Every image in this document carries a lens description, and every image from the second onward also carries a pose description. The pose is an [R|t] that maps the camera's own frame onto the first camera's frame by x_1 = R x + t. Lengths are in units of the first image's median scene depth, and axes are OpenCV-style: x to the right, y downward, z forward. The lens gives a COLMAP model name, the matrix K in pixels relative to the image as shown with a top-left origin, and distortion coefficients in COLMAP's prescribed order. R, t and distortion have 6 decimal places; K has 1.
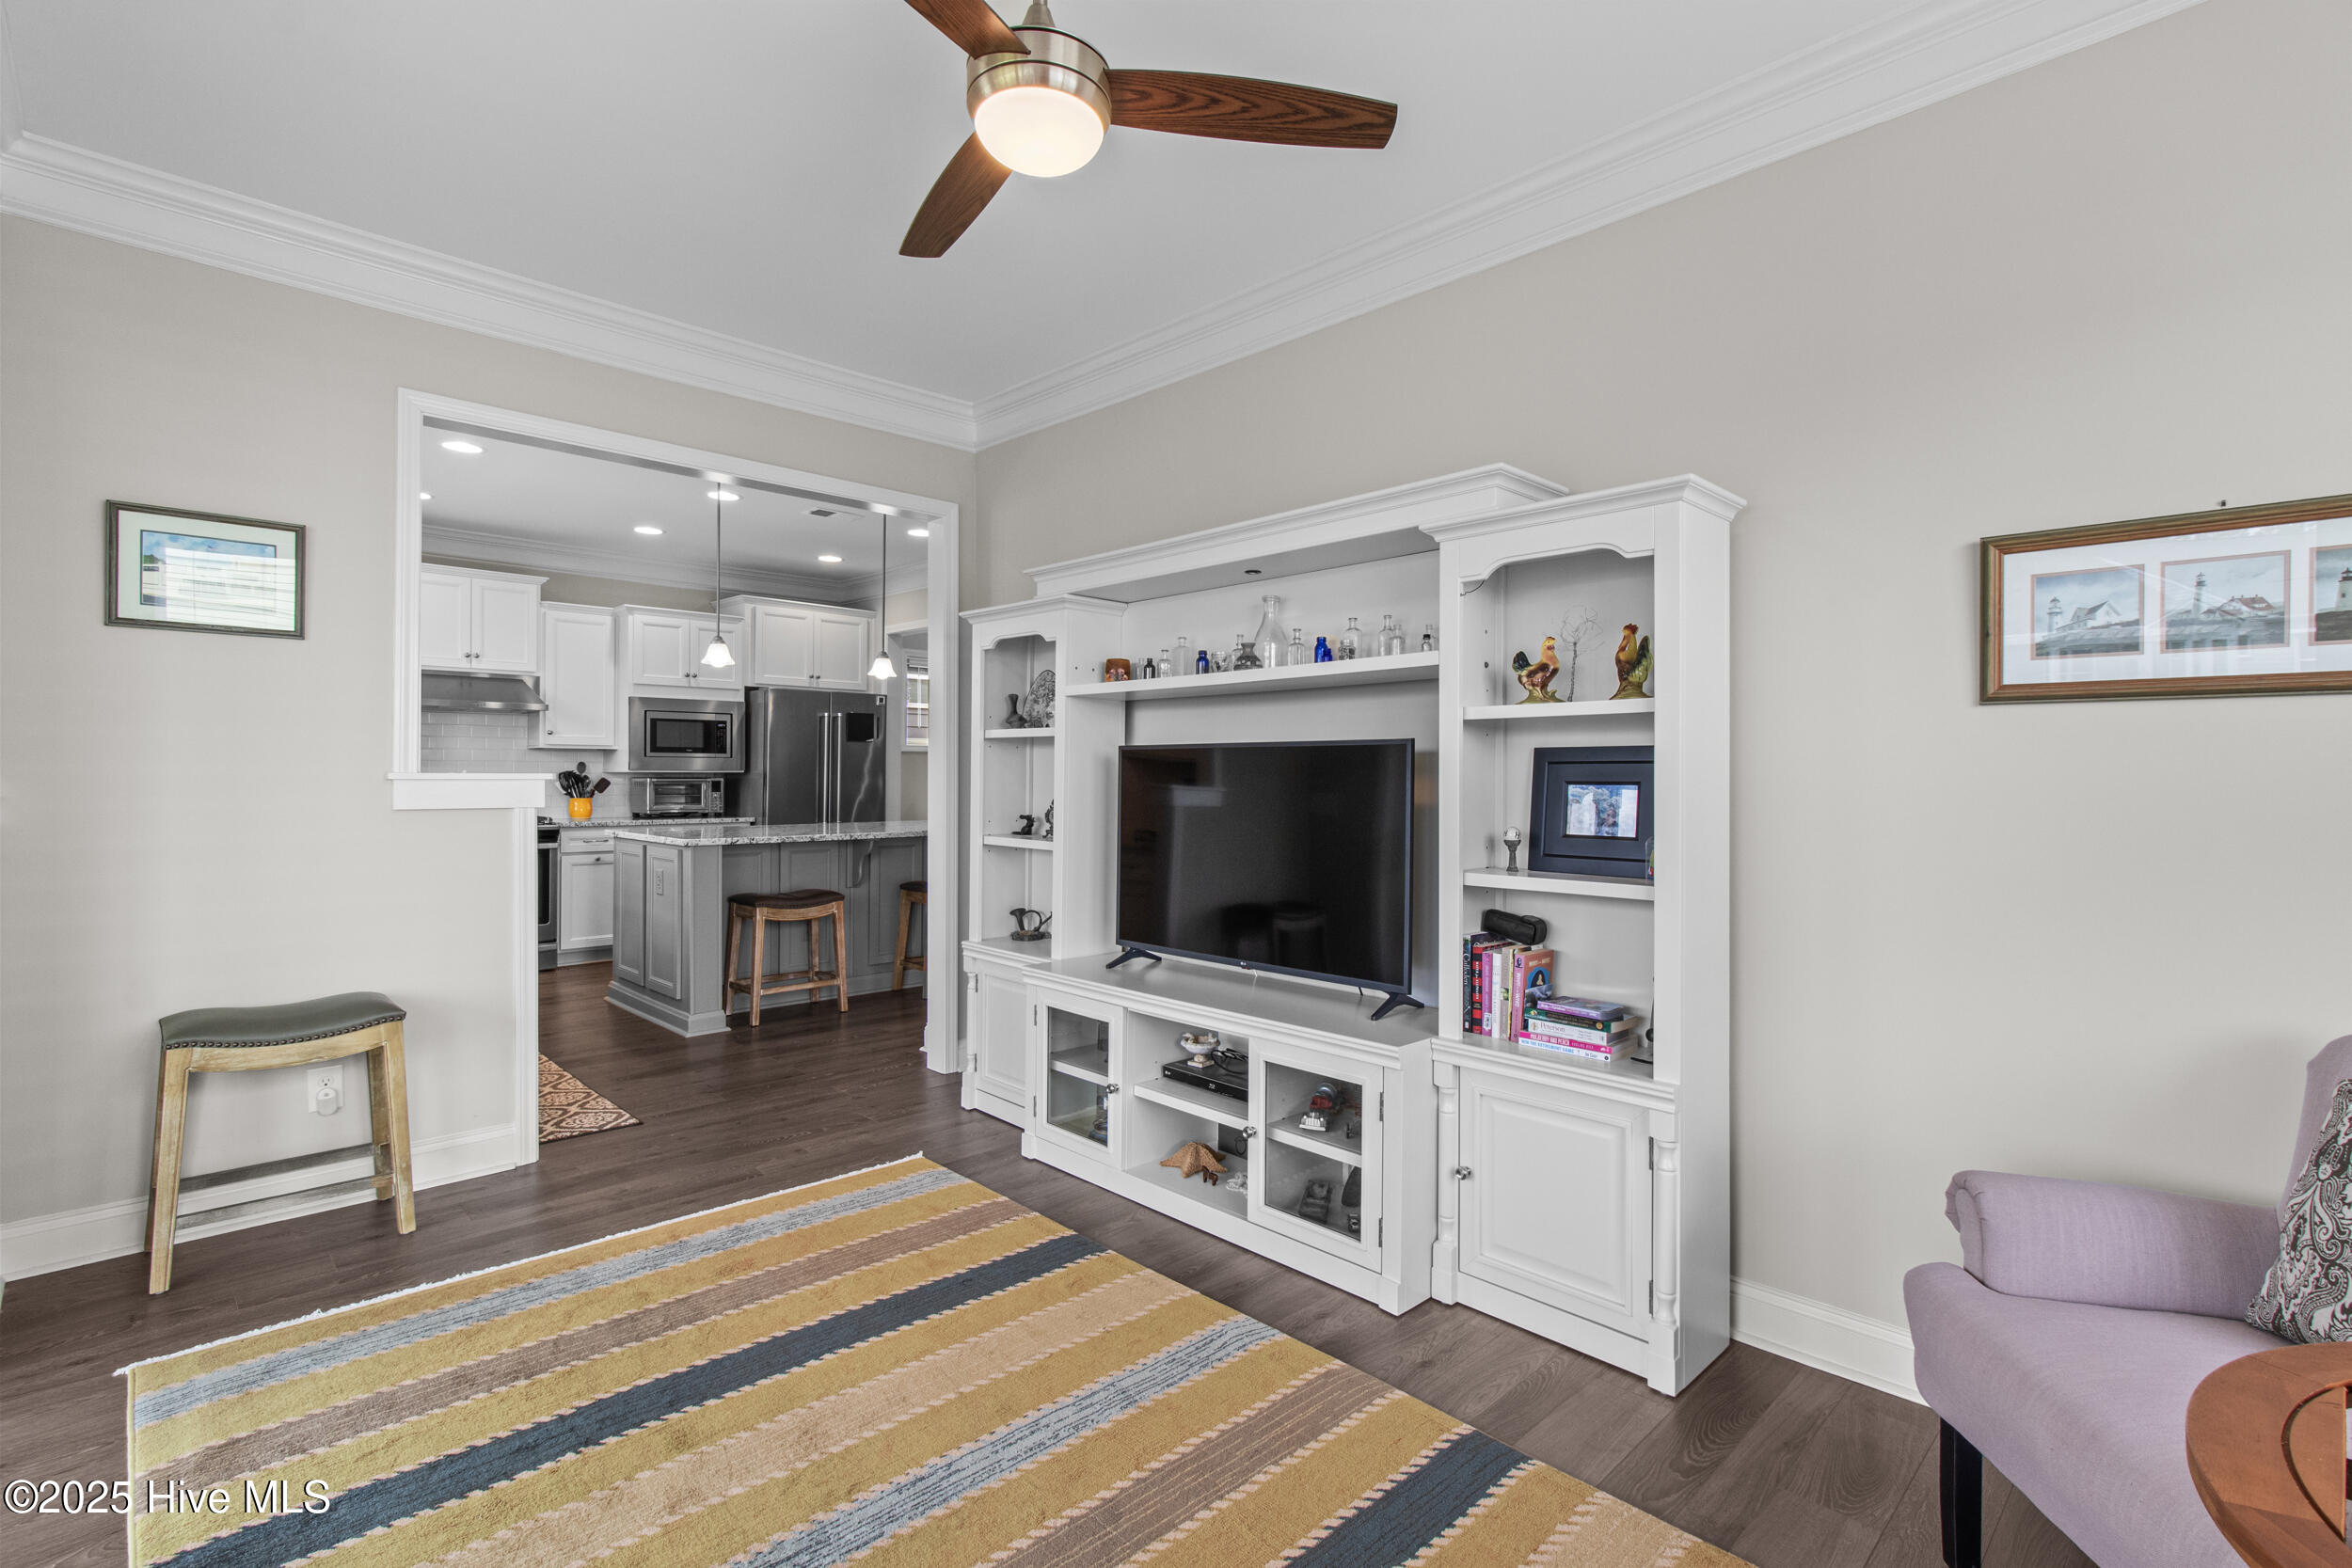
lens RADIAL K [[1089.4, 0, 1199.7], [0, 1089.4, 778.3], [0, 0, 1]] dist [0.001204, -0.000046]
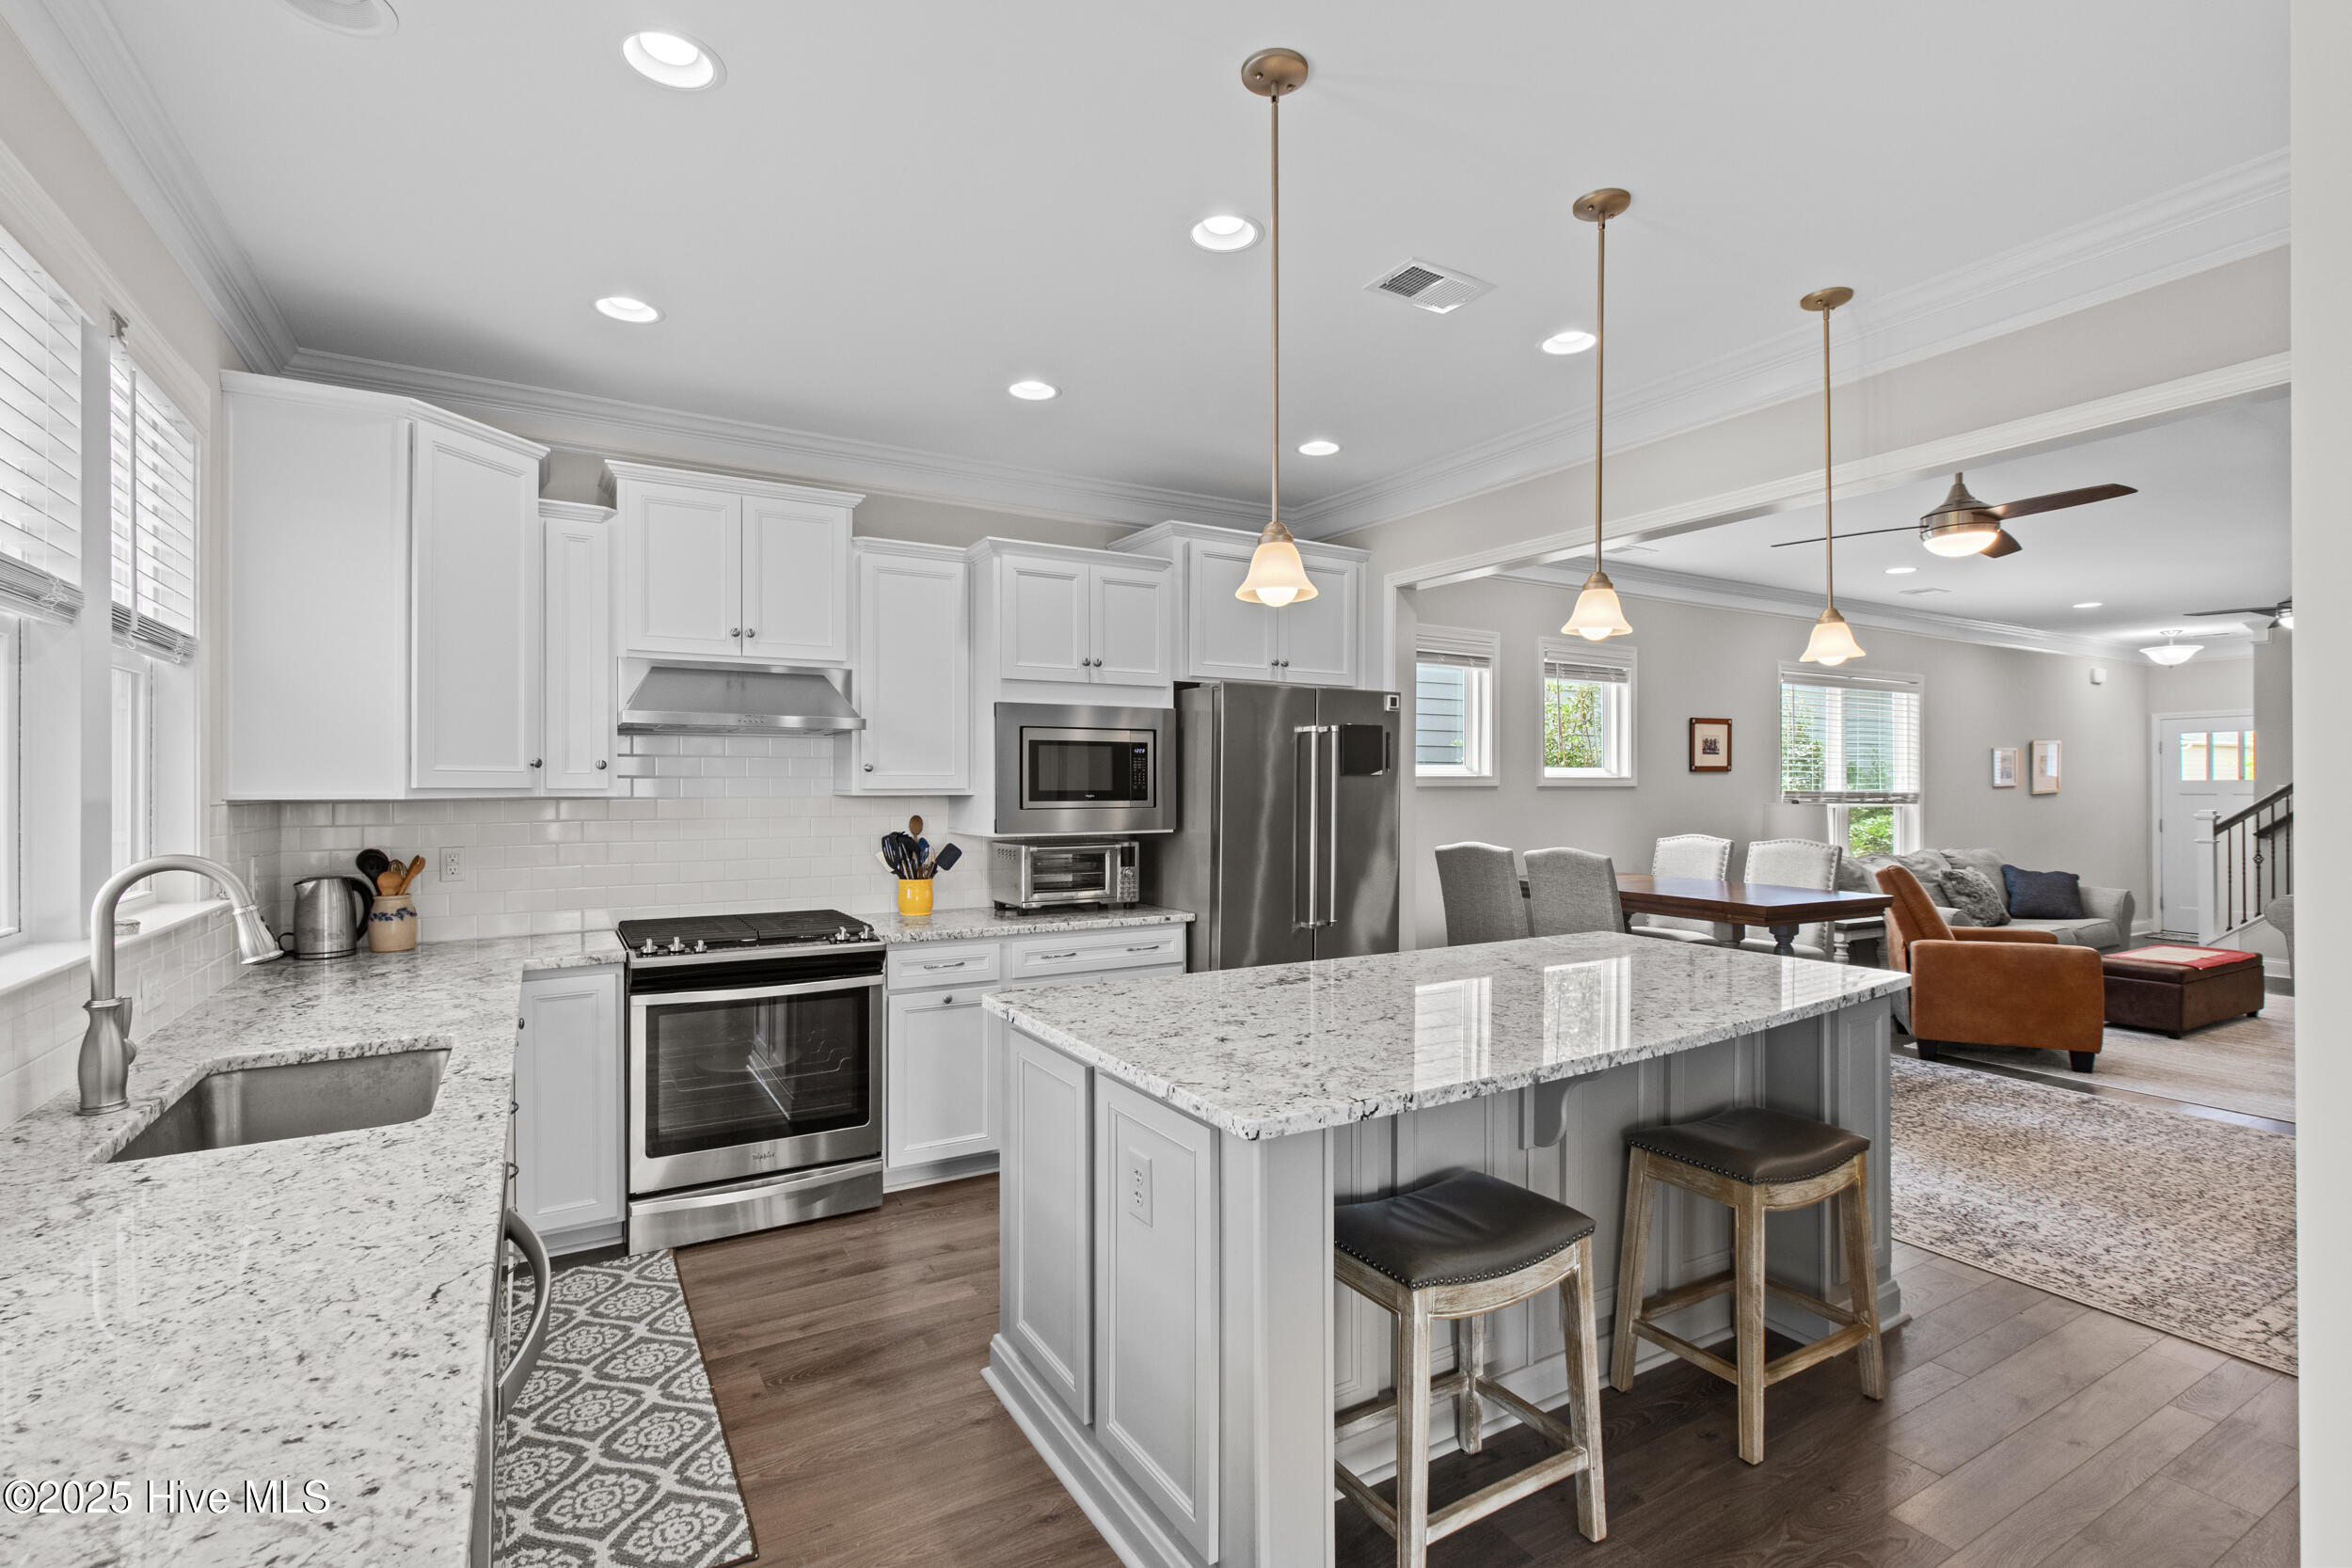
lens RADIAL K [[1101.6, 0, 1184.8], [0, 1101.6, 791.2], [0, 0, 1]] dist [0.003516, 0.000578]
pose [[0.968967, -0.001154, -0.247189, -0.279383], [0.002287, 0.999988, 0.004295, -0.030590], [0.247181, -0.004727, 0.968958, 0.459406]]
